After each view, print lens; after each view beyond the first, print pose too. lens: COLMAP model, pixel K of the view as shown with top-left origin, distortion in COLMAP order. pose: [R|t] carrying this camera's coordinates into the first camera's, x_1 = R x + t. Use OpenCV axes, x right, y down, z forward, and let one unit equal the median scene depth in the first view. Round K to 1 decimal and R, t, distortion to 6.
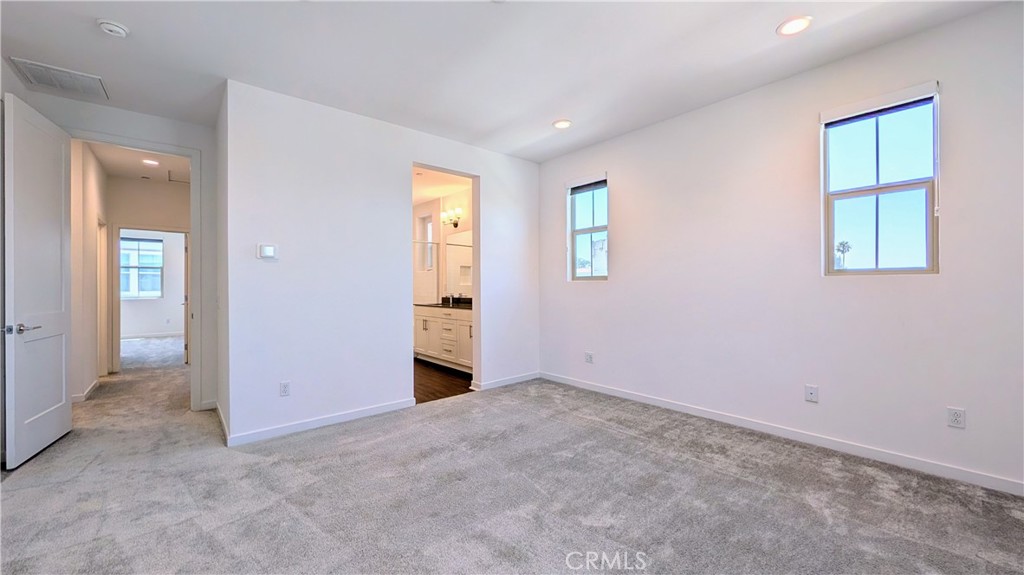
lens RADIAL K [[391.6, 0, 508.5], [0, 391.6, 282.9], [0, 0, 1]] dist [0.001836, -0.000279]
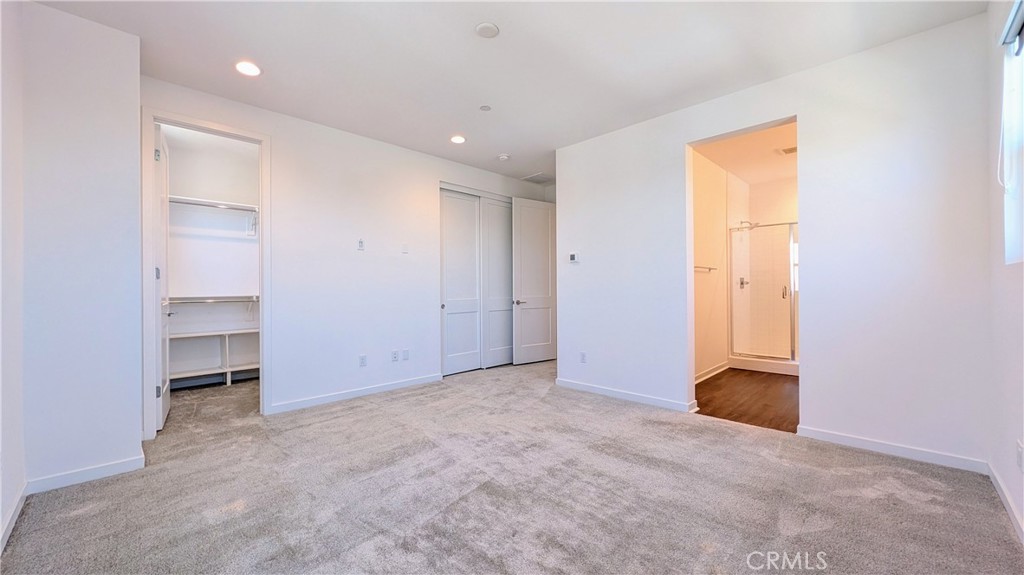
lens RADIAL K [[391.6, 0, 517.5], [0, 391.6, 285.0], [0, 0, 1]] dist [0.001836, -0.000279]
pose [[0.113143, 0.005261, -0.993565, 0.635535], [0.014667, 0.999868, 0.006964, 0.003405], [0.993470, -0.015361, 0.113051, 0.514478]]
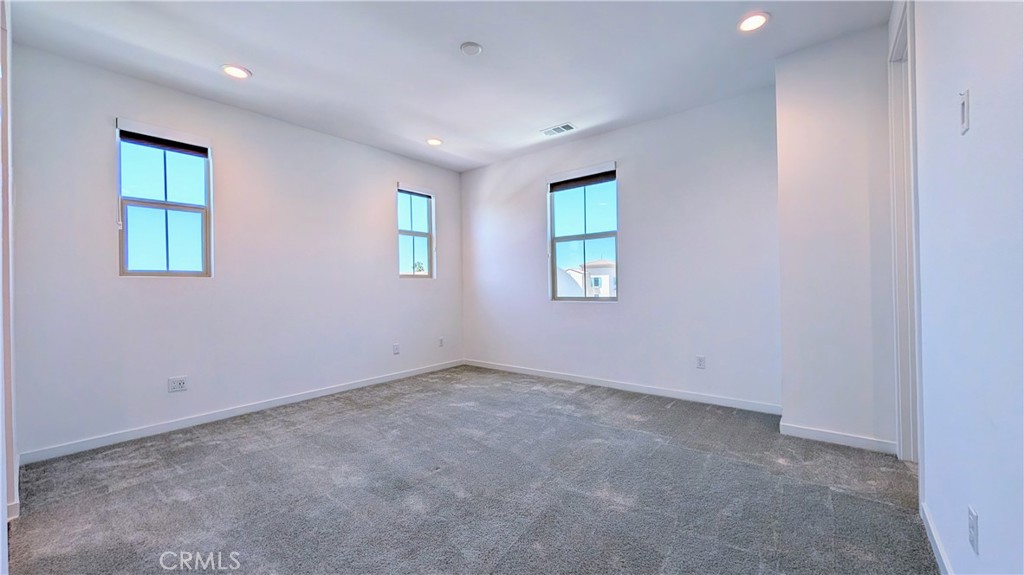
lens RADIAL K [[391.6, 0, 516.4], [0, 391.6, 286.5], [0, 0, 1]] dist [0.001836, -0.000279]
pose [[-0.181787, 0.013455, 0.983246, -0.710648], [0.017340, 0.999795, -0.010475, 0.034434], [-0.983185, 0.015145, -0.181983, 0.603114]]
